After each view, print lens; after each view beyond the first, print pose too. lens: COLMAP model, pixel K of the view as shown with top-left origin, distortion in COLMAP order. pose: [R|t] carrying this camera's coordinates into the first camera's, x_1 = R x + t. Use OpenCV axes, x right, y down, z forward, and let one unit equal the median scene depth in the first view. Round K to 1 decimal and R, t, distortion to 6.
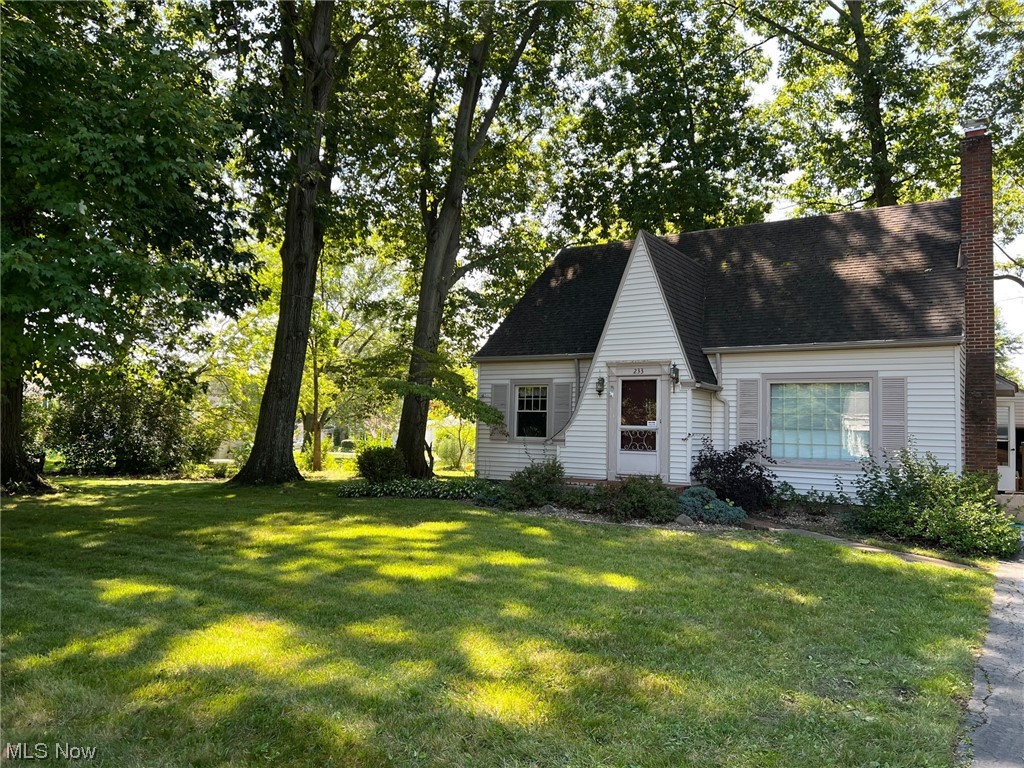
lens RADIAL K [[759.5, 0, 512.0], [0, 759.5, 384.0], [0, 0, 1]] dist [0.084844, -0.122220]
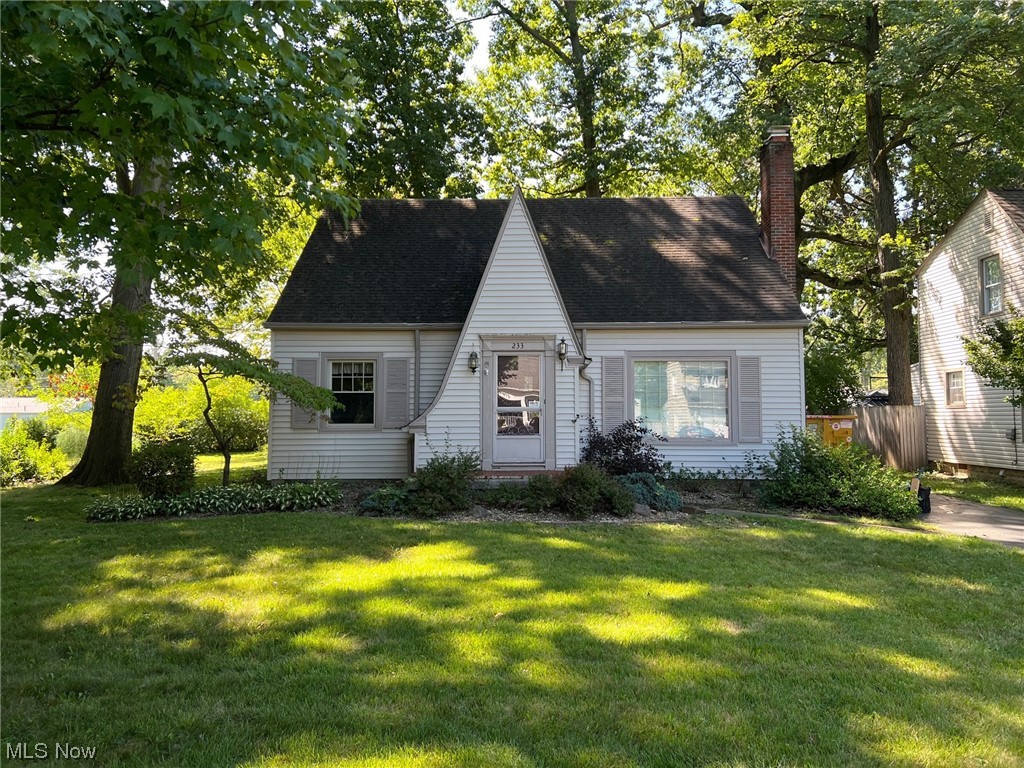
lens RADIAL K [[766.2, 0, 527.5], [0, 766.2, 367.0], [0, 0, 1]] dist [0.080342, -0.129788]
pose [[0.848421, 0.007570, 0.529269, -0.289723], [-0.010509, 0.999942, 0.002543, 0.005448], [-0.529218, -0.007720, 0.848451, 0.230190]]
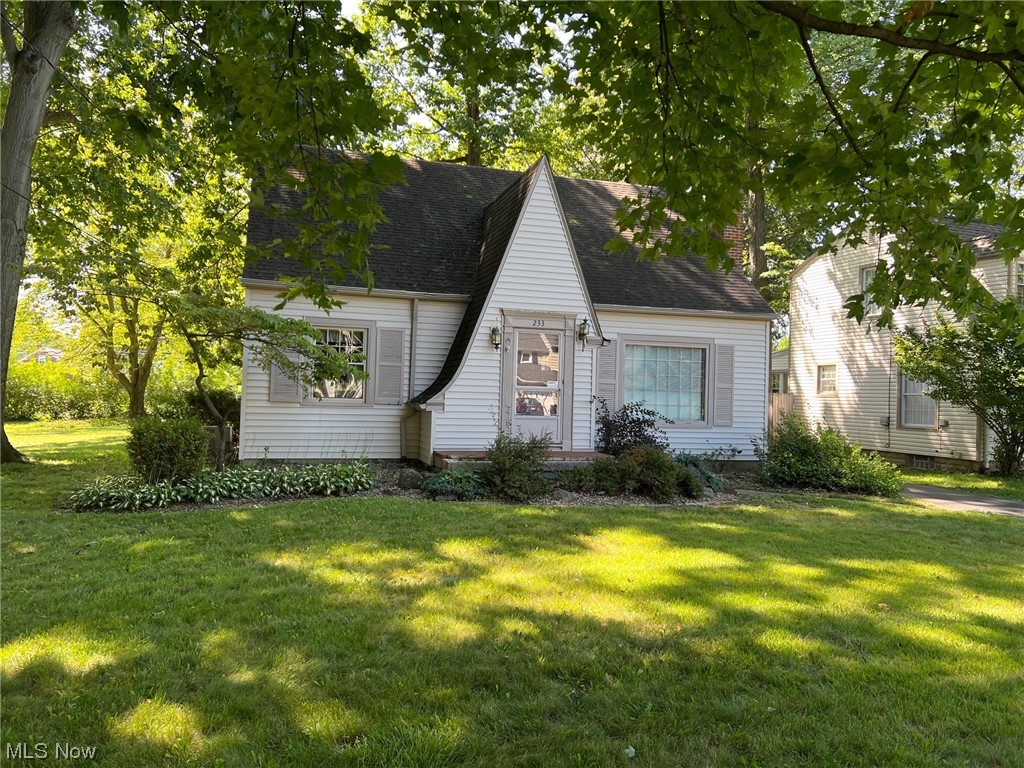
lens RADIAL K [[759.5, 0, 512.0], [0, 759.5, 384.0], [0, 0, 1]] dist [0.084844, -0.122220]
pose [[0.649014, 0.004075, 0.760765, -0.492542], [-0.060529, 0.997092, 0.046296, 0.013304], [-0.758365, -0.076095, 0.647374, 0.451593]]
